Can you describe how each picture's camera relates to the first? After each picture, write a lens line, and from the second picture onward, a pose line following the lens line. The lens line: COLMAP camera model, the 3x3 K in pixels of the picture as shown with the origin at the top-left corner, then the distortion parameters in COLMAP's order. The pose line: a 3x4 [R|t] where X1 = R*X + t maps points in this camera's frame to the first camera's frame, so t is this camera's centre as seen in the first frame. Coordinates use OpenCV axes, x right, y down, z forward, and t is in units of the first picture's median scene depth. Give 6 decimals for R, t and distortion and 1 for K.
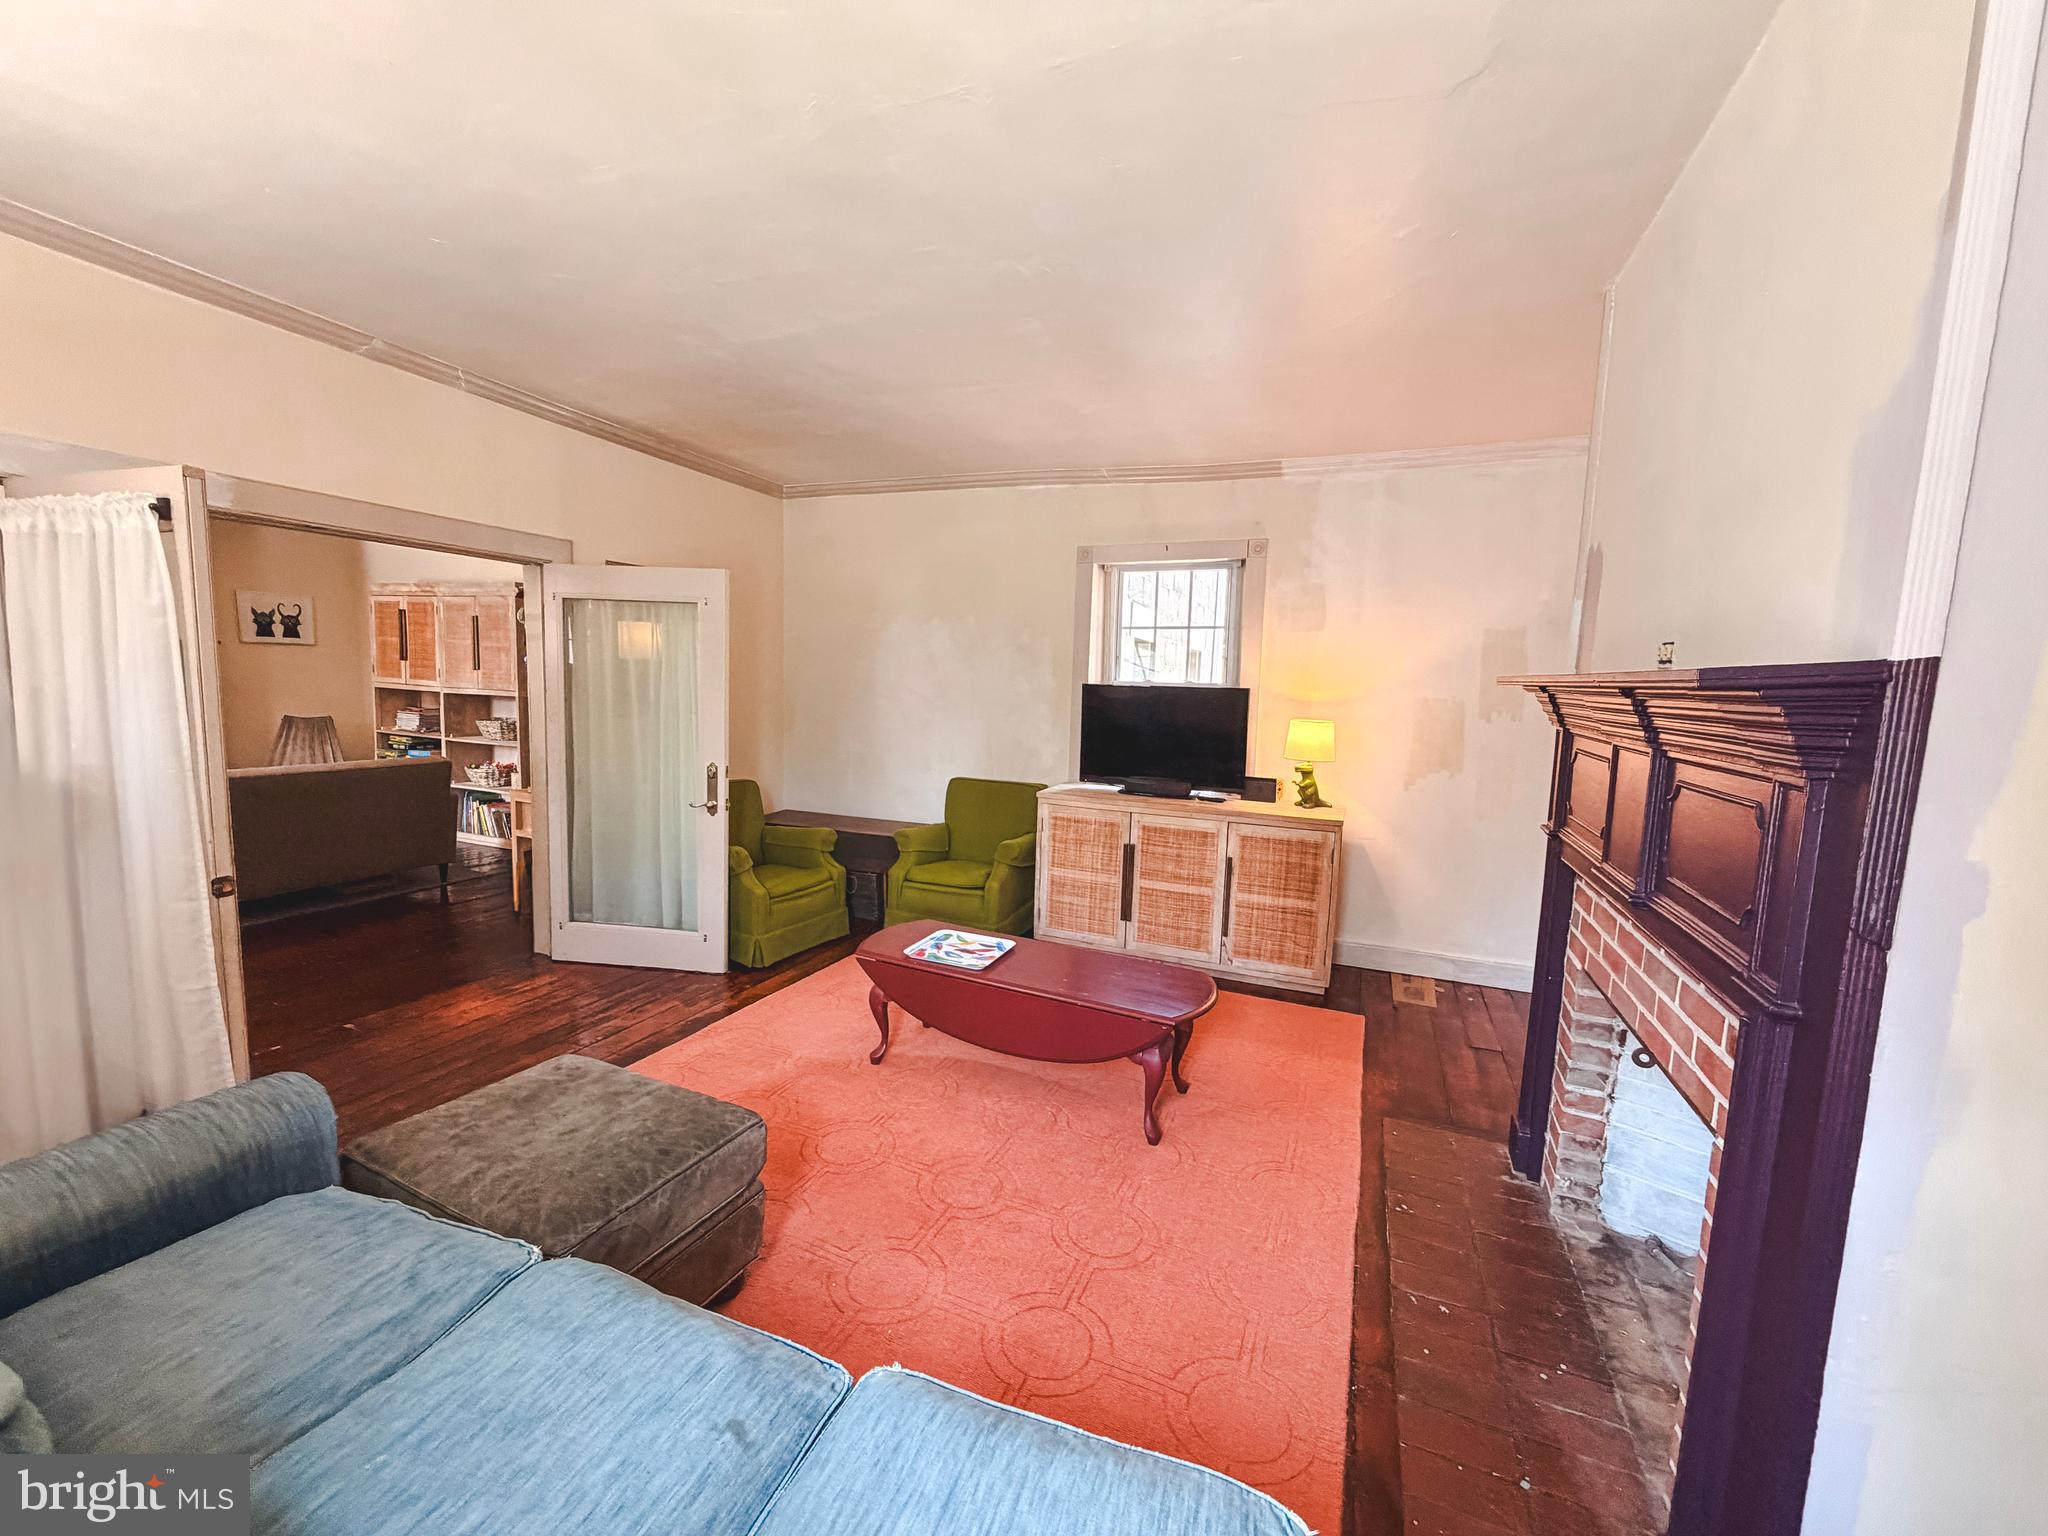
lens RADIAL K [[818.5, 0, 1014.1], [0, 818.5, 767.3], [0, 0, 1]] dist [-0.001285, -0.000026]
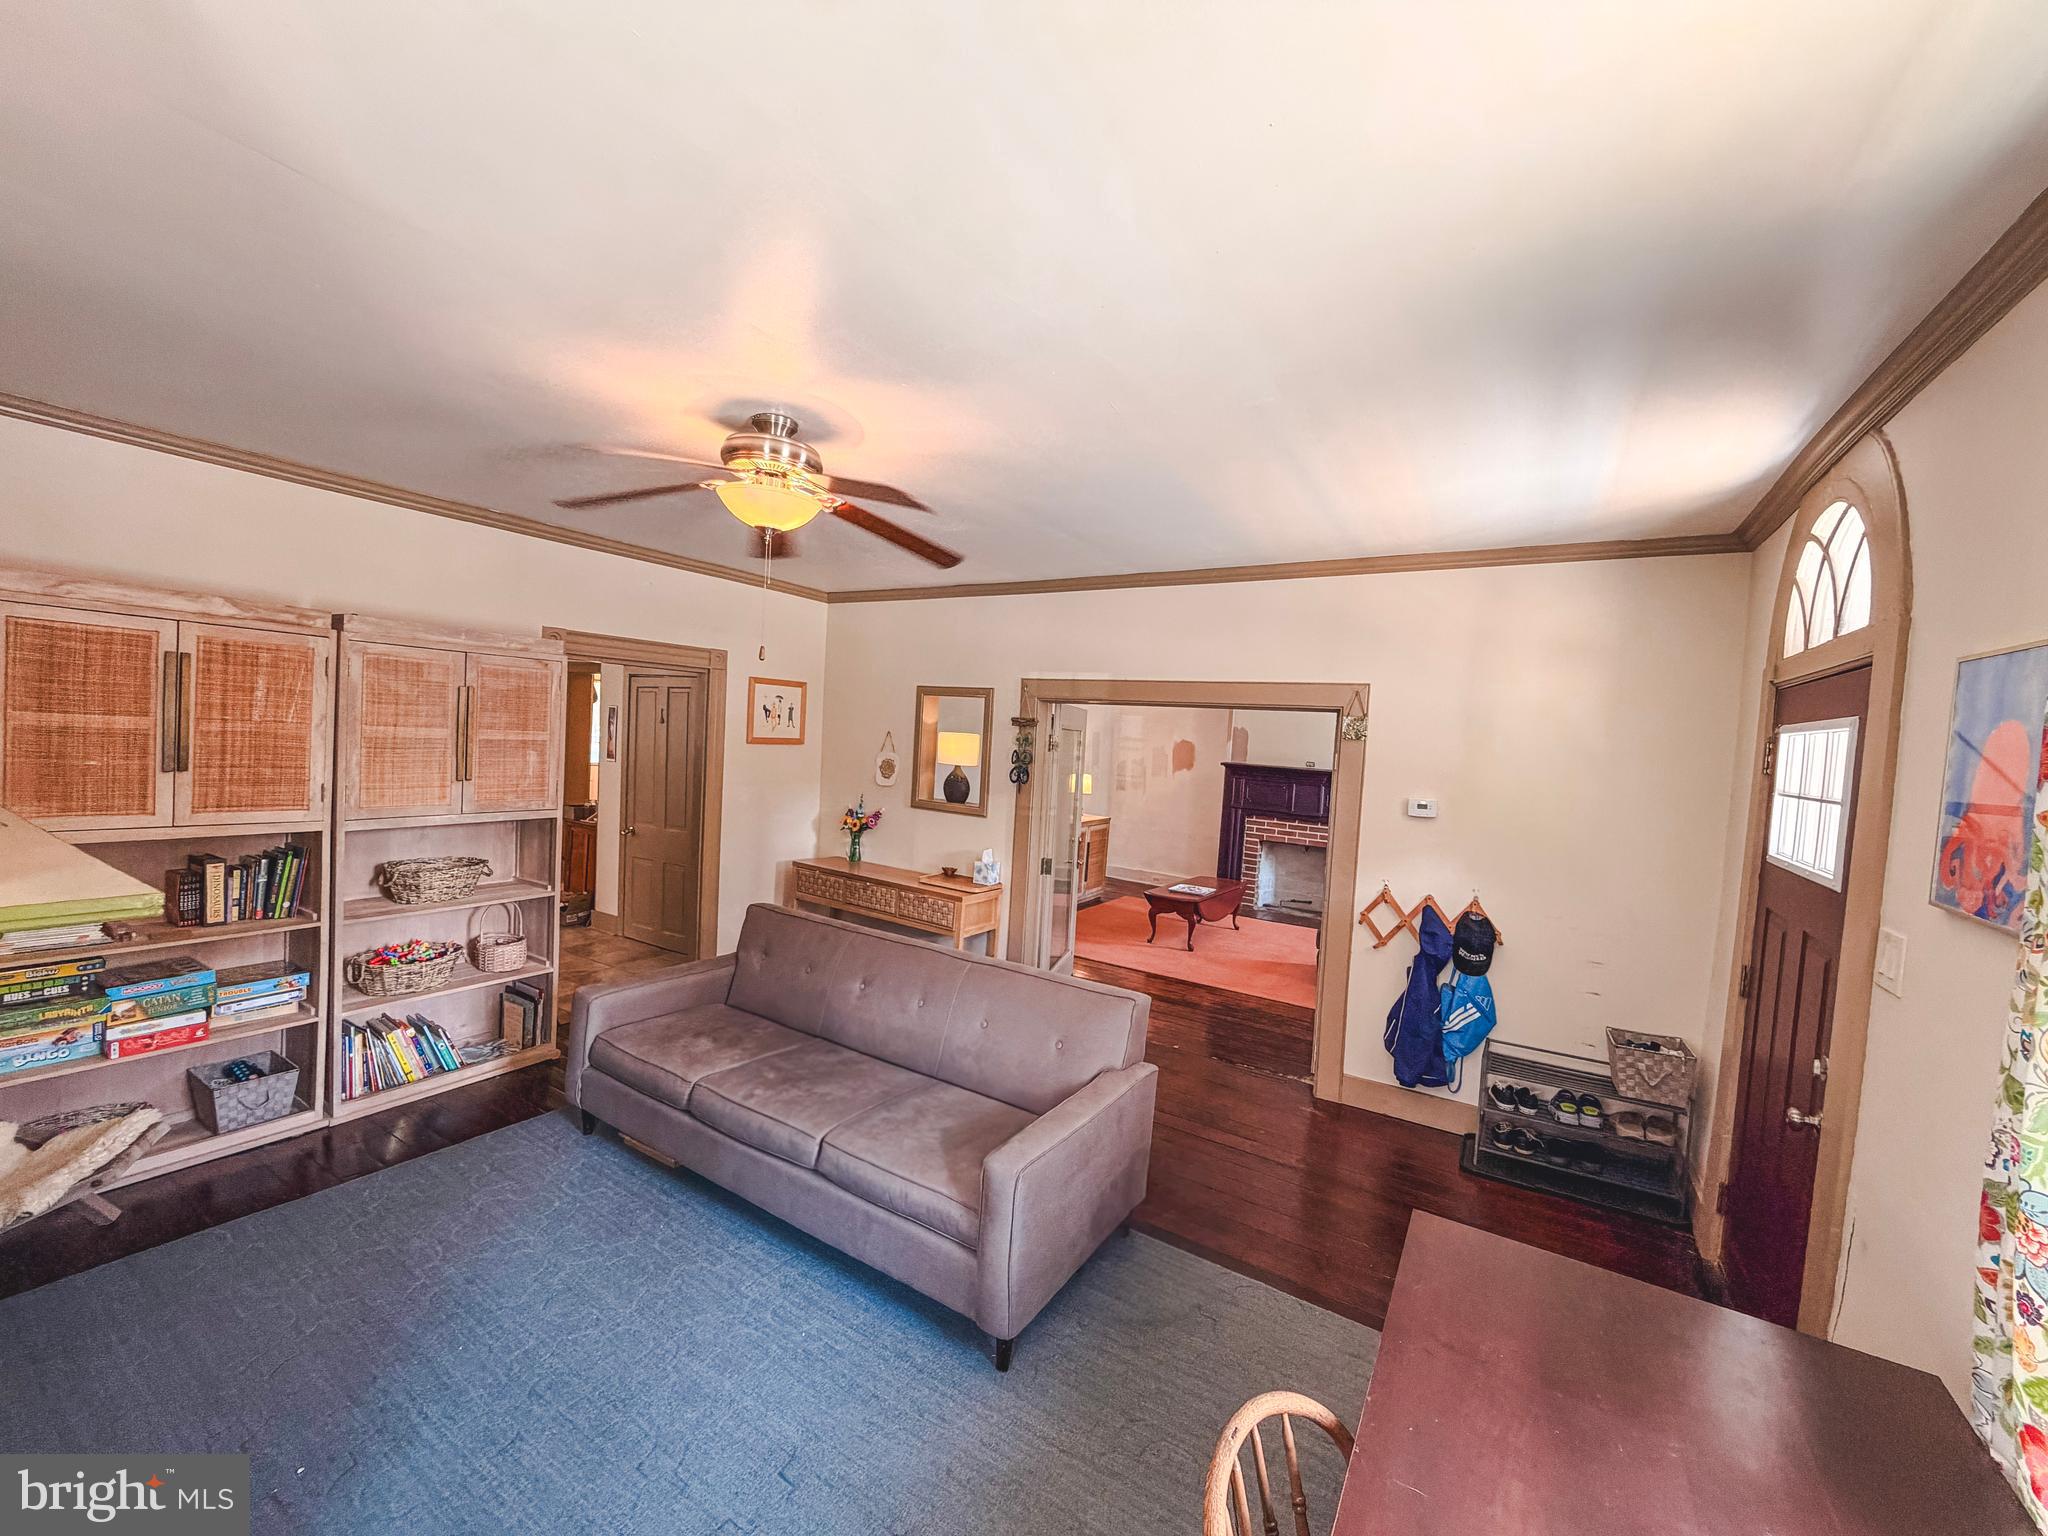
lens RADIAL K [[818.5, 0, 1010.7], [0, 818.5, 763.5], [0, 0, 1]] dist [-0.001285, -0.000026]
pose [[0.164002, -0.063152, 0.984436, -1.179390], [0.061190, 0.996678, 0.053743, -0.141402], [-0.984560, 0.051423, 0.167322, 0.540687]]
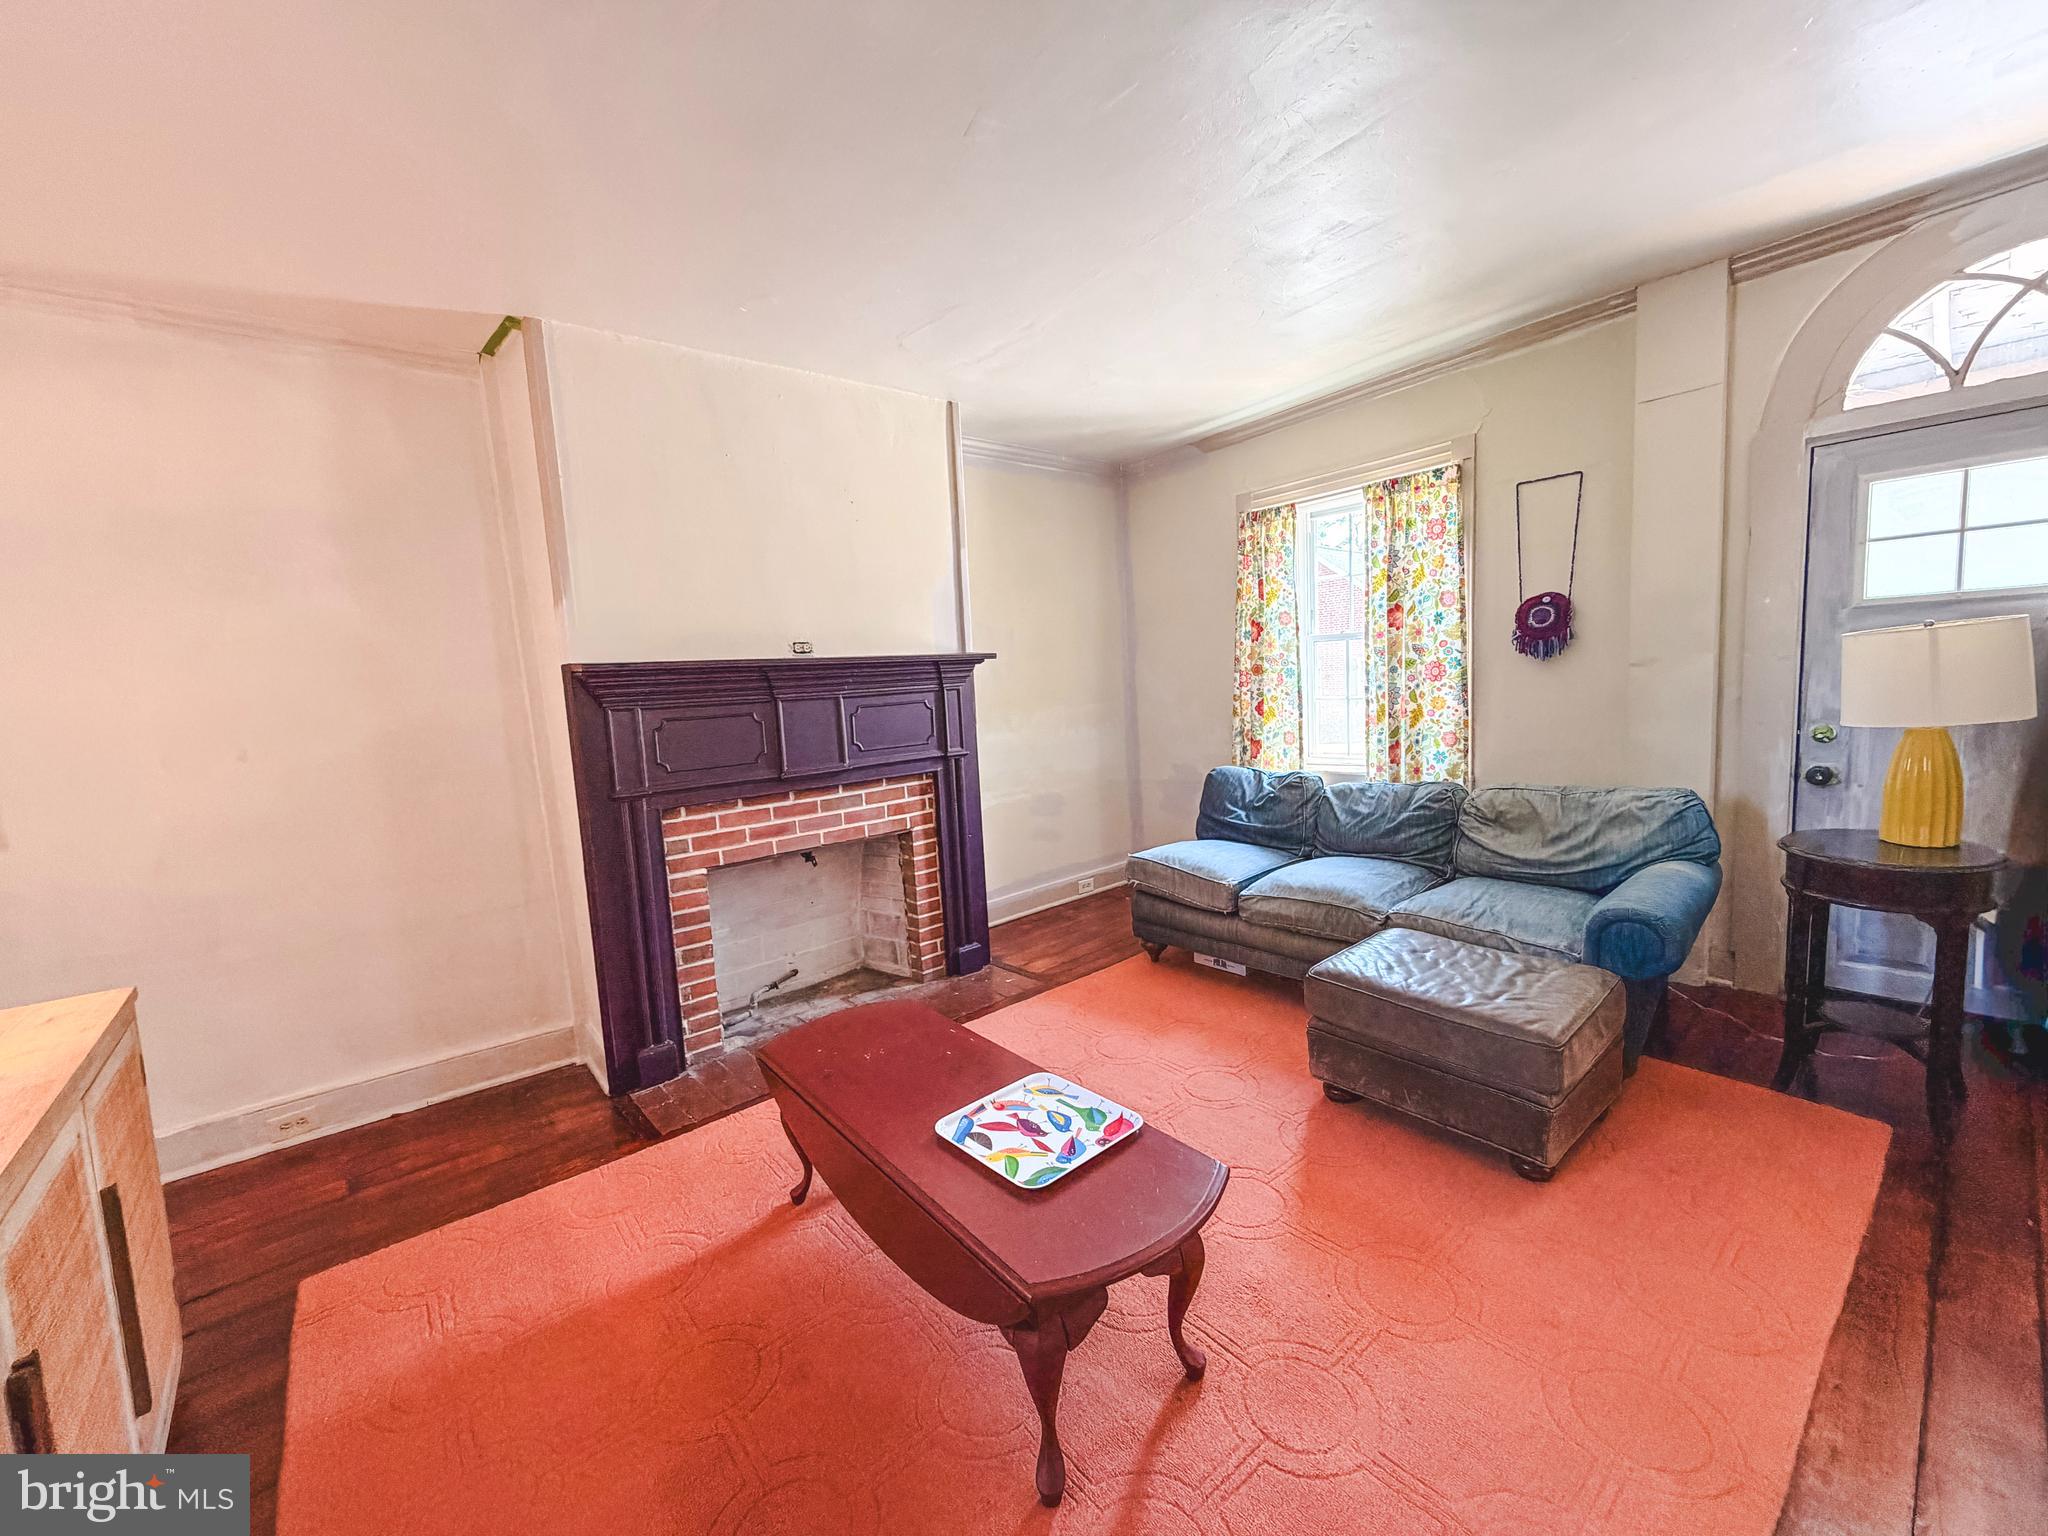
lens RADIAL K [[818.5, 0, 1015.7], [0, 818.5, 771.9], [0, 0, 1]] dist [-0.001285, -0.000026]
pose [[-0.895797, -0.028824, 0.443529, -0.143533], [0.081961, 0.970069, 0.228580, -0.069858], [-0.436842, 0.241113, -0.866622, 0.704499]]
